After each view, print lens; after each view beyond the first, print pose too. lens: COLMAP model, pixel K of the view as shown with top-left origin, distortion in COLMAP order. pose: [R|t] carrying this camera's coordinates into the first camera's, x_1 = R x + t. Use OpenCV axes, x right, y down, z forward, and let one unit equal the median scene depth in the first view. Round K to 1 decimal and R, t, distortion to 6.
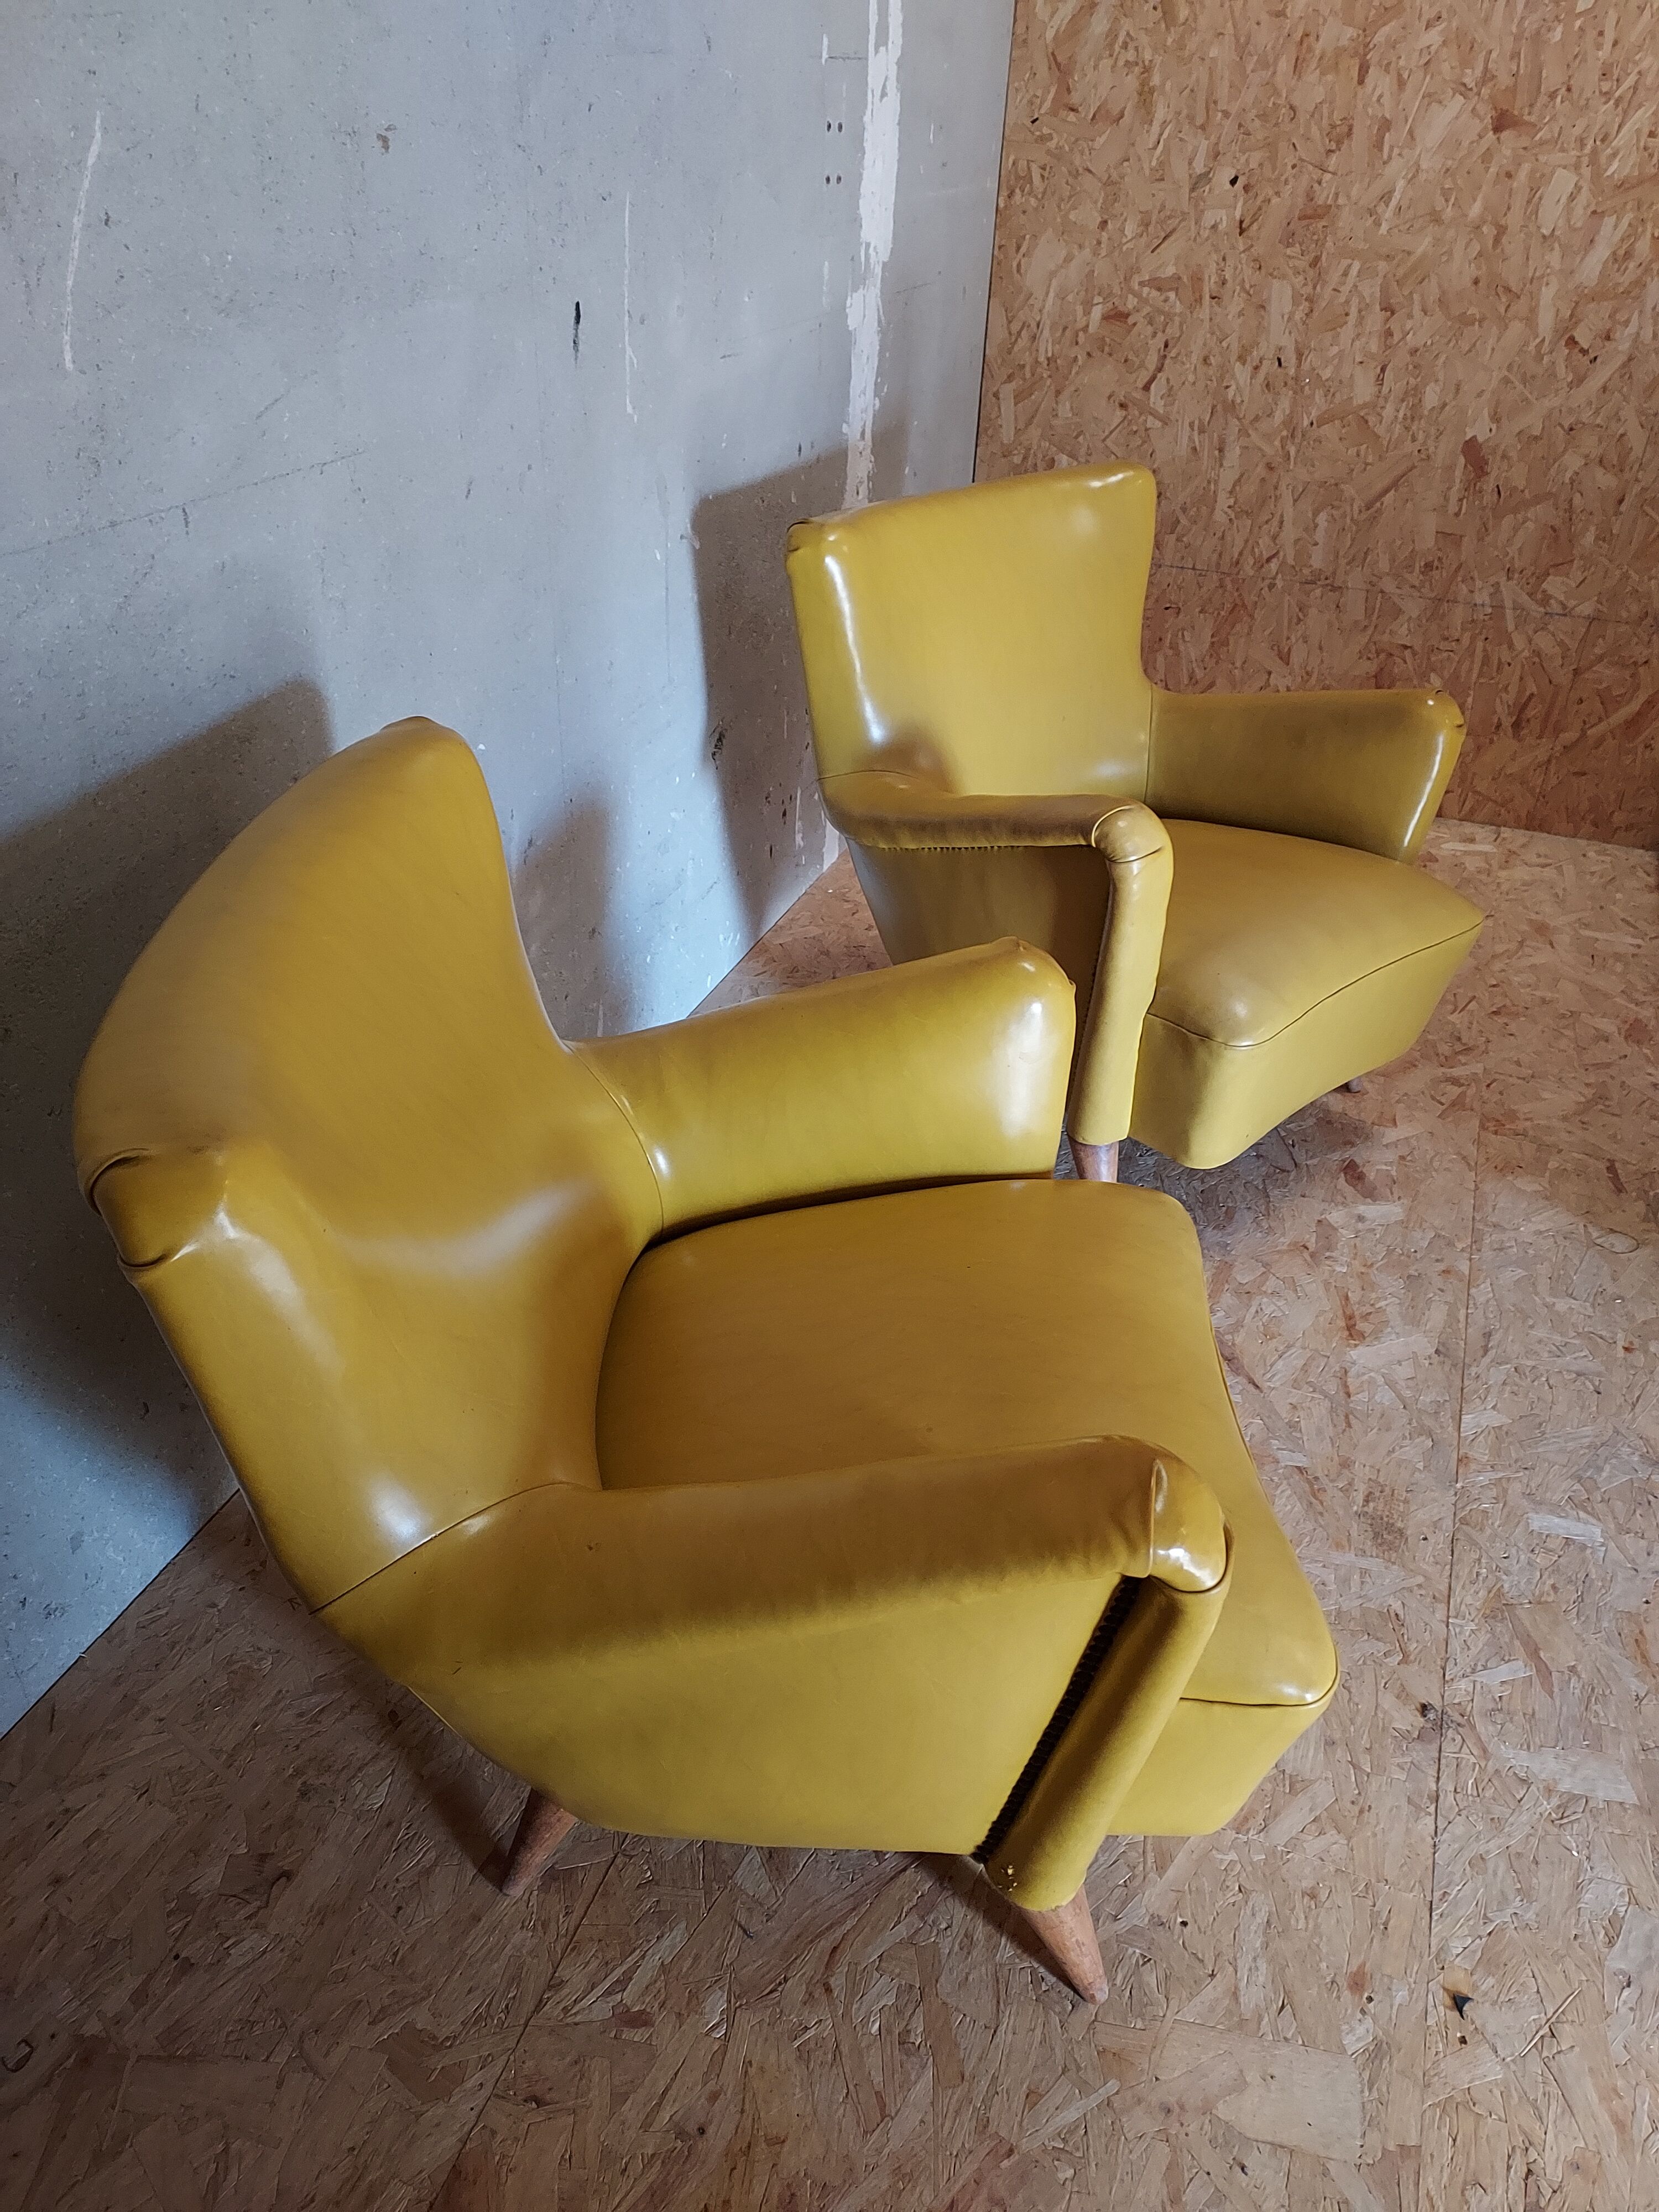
lens RADIAL K [[1599.8, 0, 832.4], [0, 1599.8, 1110.7], [0, 0, 1]] dist [0.026685, 0.010349]
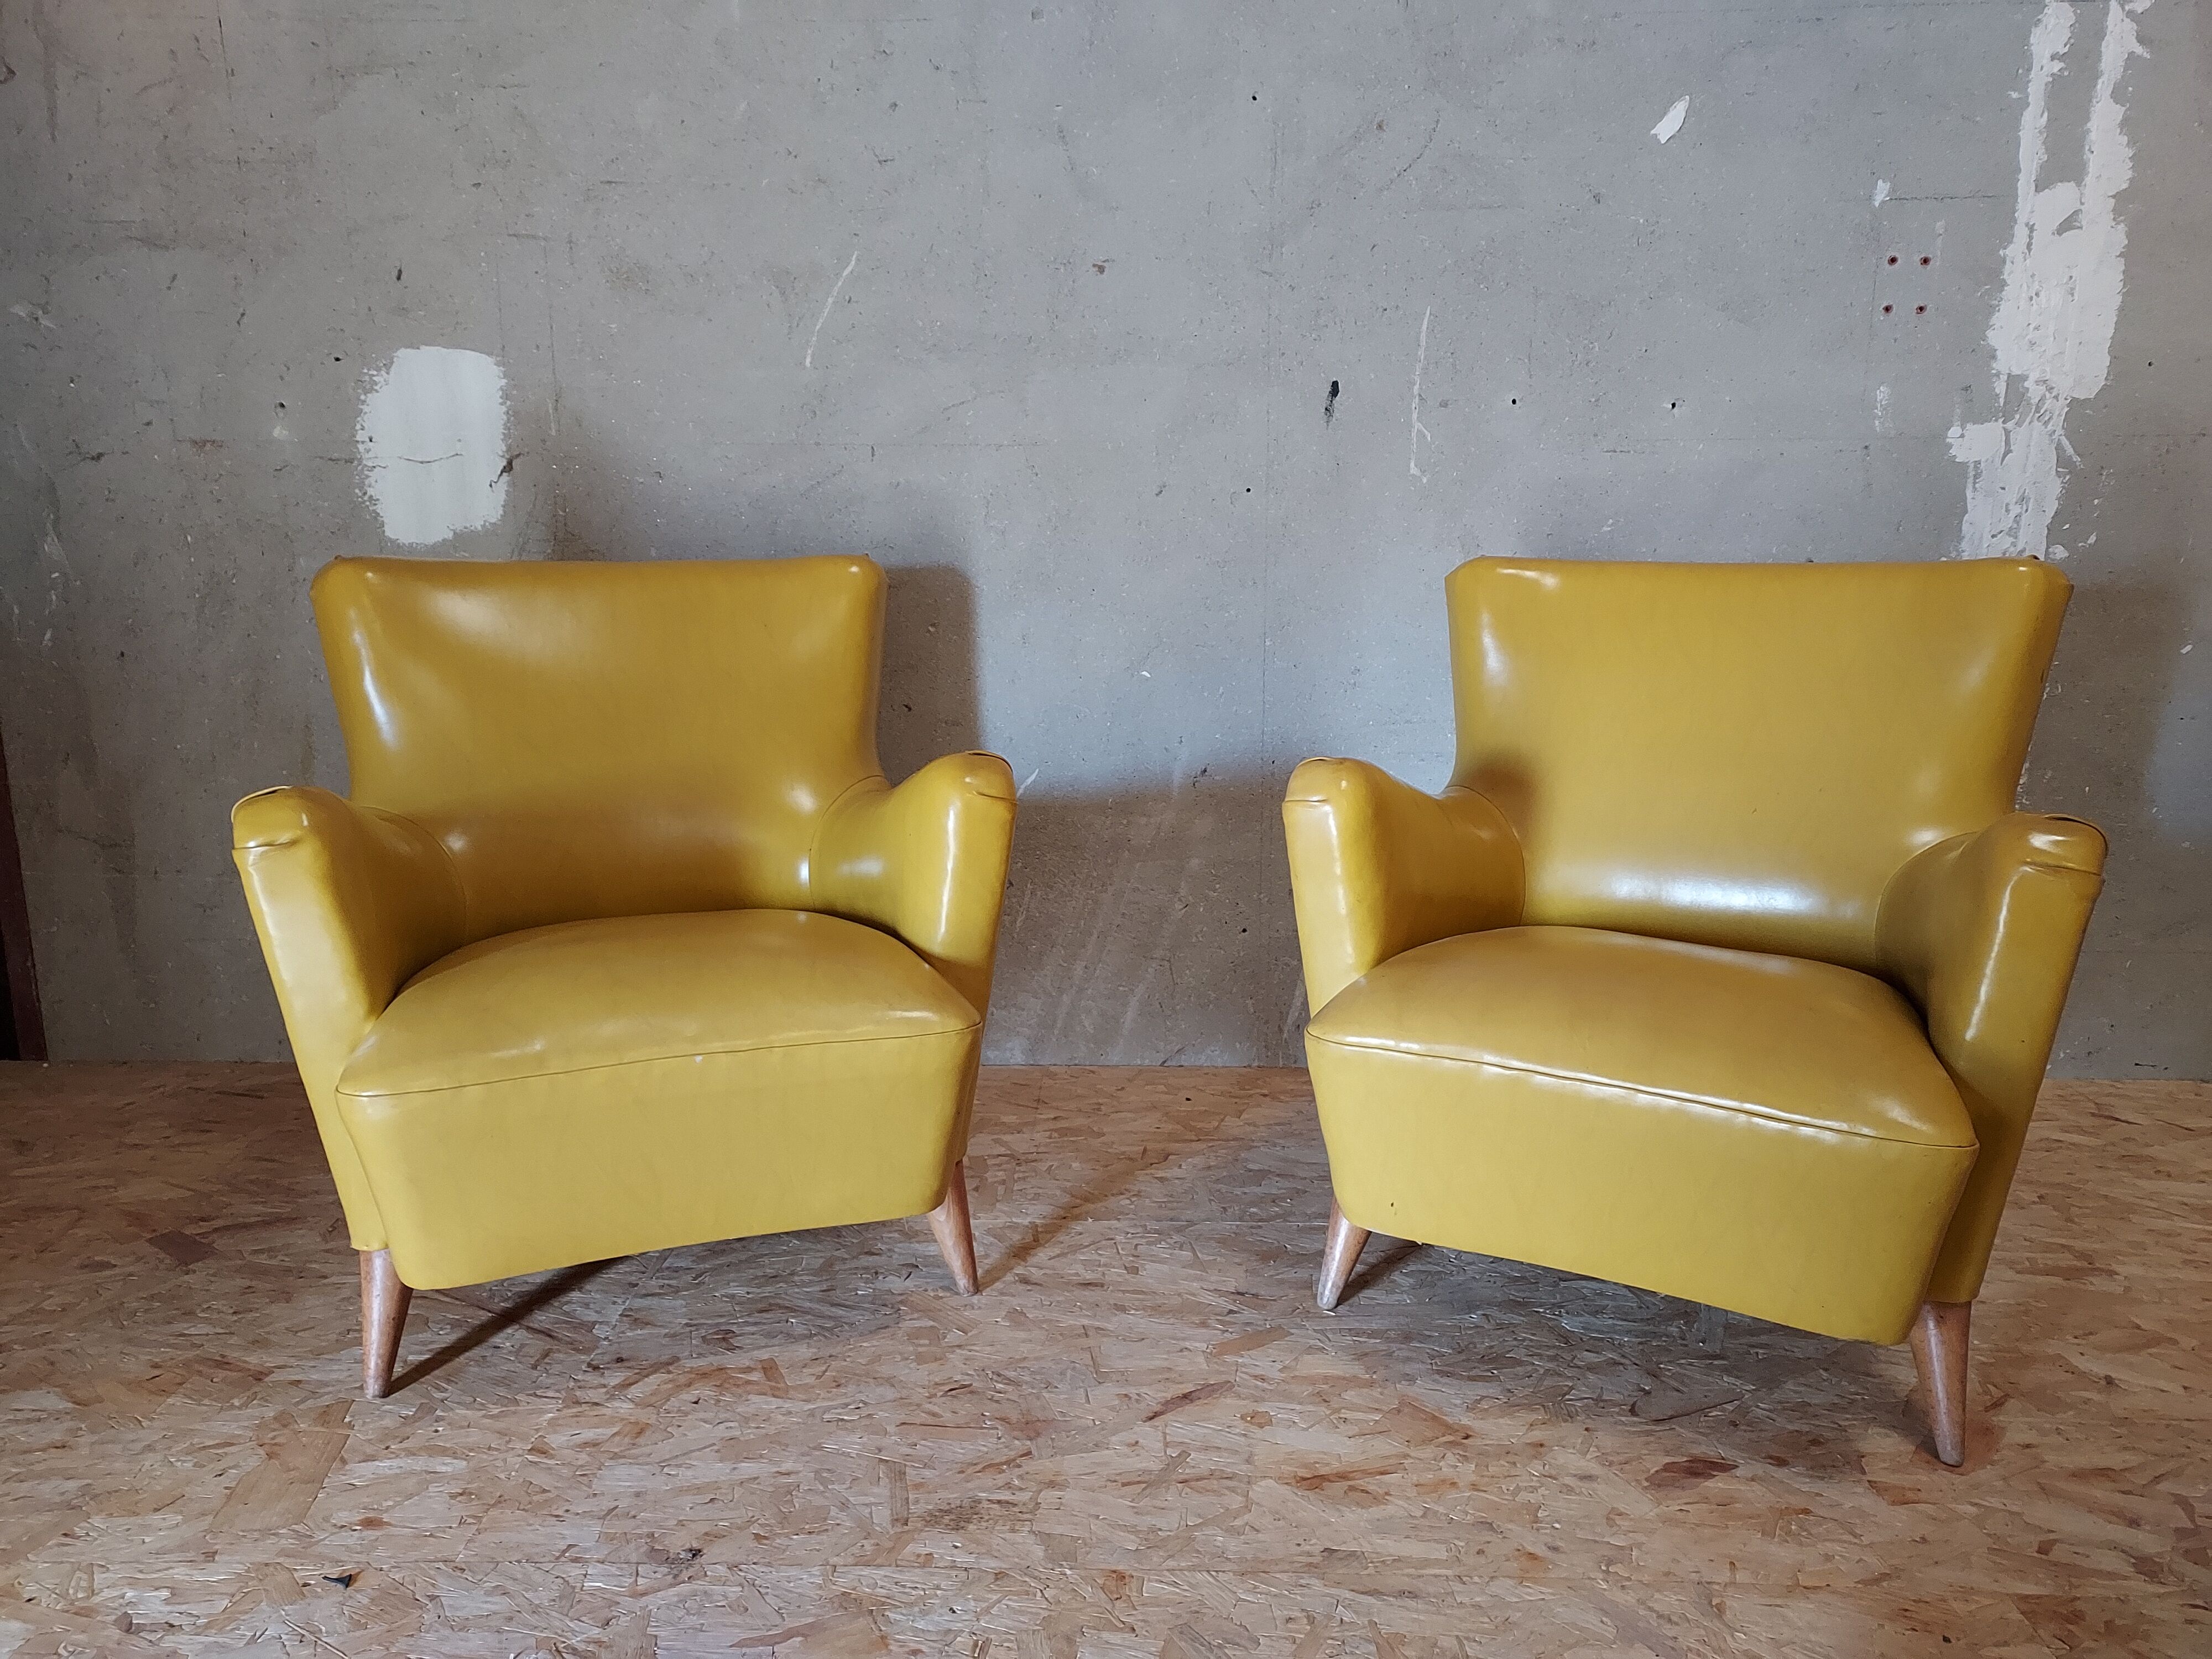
lens RADIAL K [[1599.8, 0, 1113.1], [0, 1599.8, 828.2], [0, 0, 1]] dist [0.026685, 0.010349]
pose [[0.329278, 0.148172, -0.932535, 0.936720], [-0.502315, 0.863753, -0.040124, -0.045093], [0.799535, 0.481639, 0.358844, 0.513518]]
